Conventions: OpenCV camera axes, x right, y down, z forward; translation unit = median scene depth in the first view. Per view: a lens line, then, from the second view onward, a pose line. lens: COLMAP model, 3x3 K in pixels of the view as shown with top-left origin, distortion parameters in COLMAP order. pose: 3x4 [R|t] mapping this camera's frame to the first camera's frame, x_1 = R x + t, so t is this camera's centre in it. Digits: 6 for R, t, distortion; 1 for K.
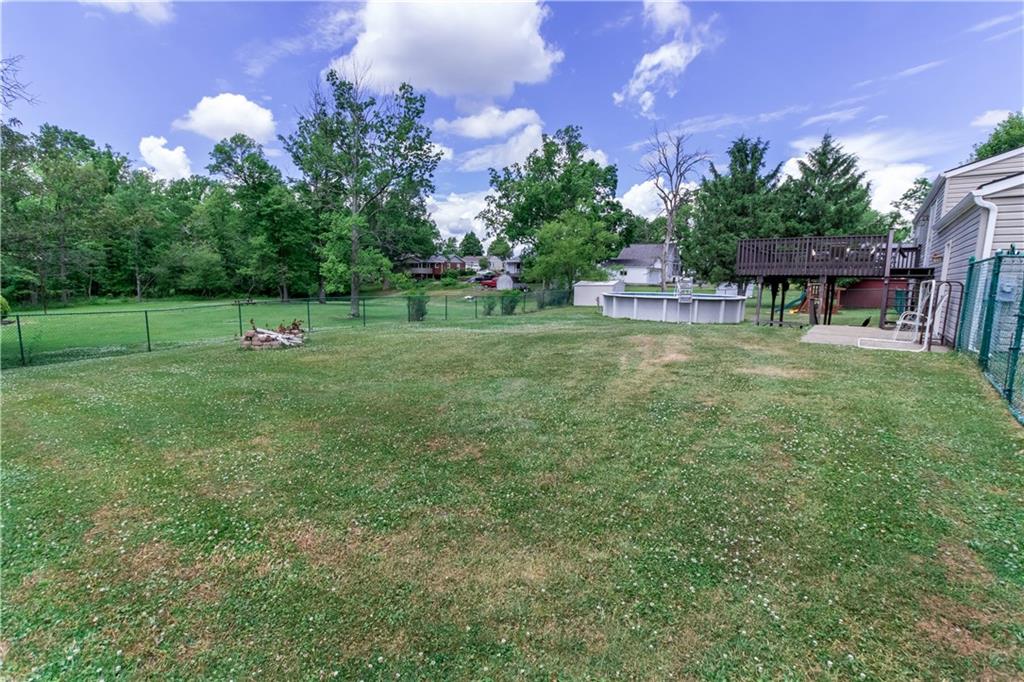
lens RADIAL K [[490.6, 0, 504.3], [0, 490.6, 340.9], [0, 0, 1]] dist [-0.000013, 0.001450]
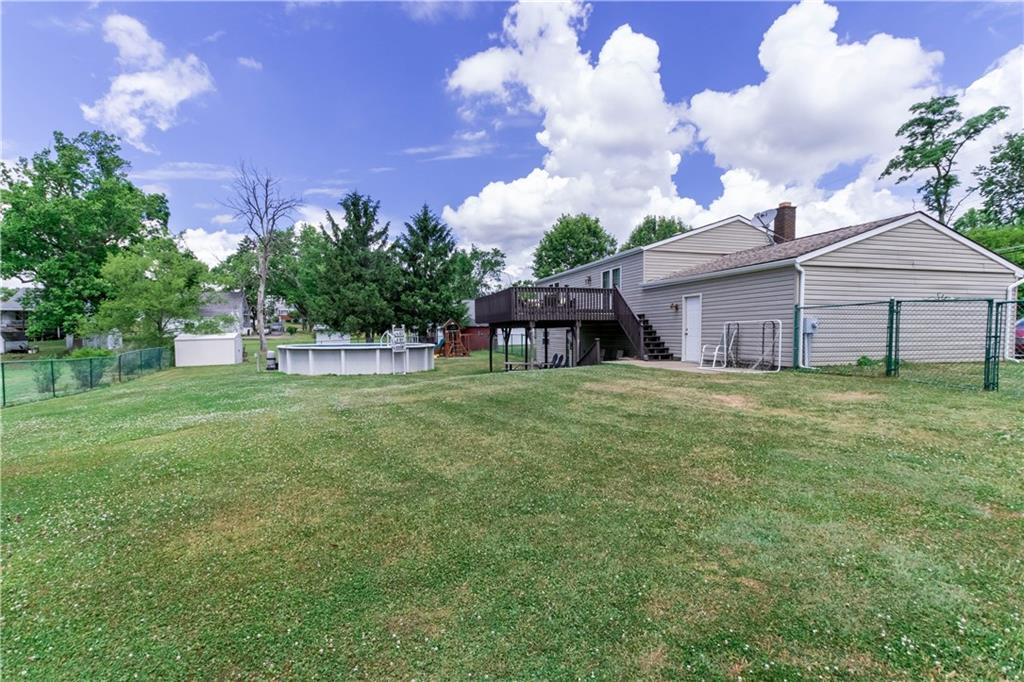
lens RADIAL K [[490.6, 0, 504.3], [0, 490.6, 340.9], [0, 0, 1]] dist [-0.000013, 0.001450]
pose [[0.623486, -0.032535, 0.781157, -0.124996], [0.115586, 0.991990, -0.050939, -0.015377], [-0.773243, 0.122051, 0.622253, 0.142968]]
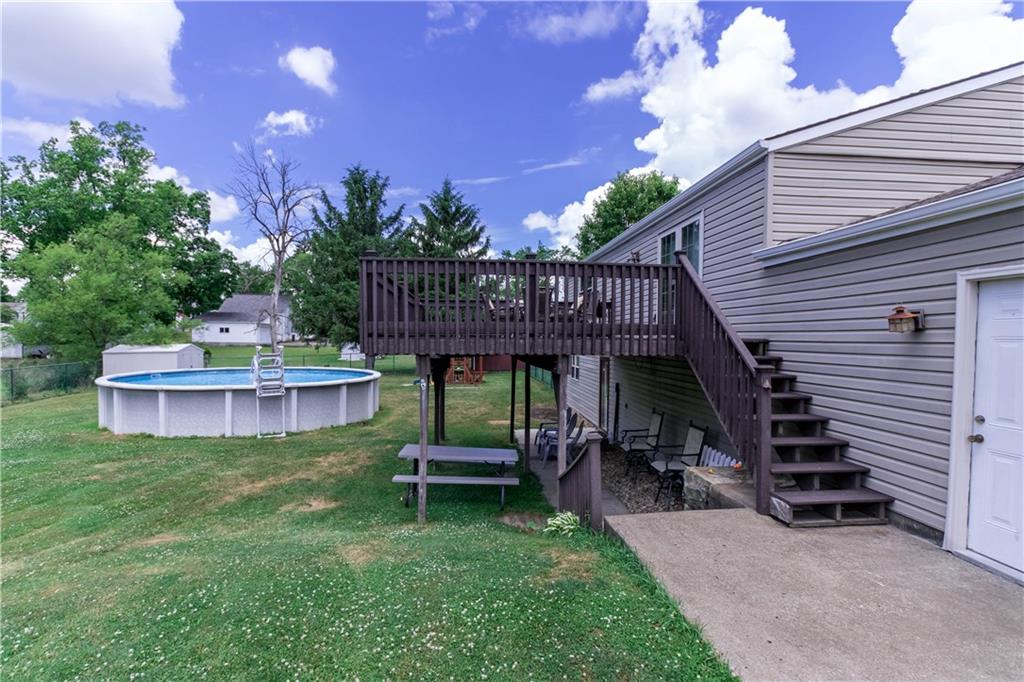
lens RADIAL K [[490.6, 0, 504.3], [0, 490.6, 340.9], [0, 0, 1]] dist [-0.000013, 0.001450]
pose [[0.750862, -0.012329, 0.660344, 0.116739], [0.086236, 0.993097, -0.079514, -0.039497], [-0.654805, 0.116650, 0.746741, 0.248112]]
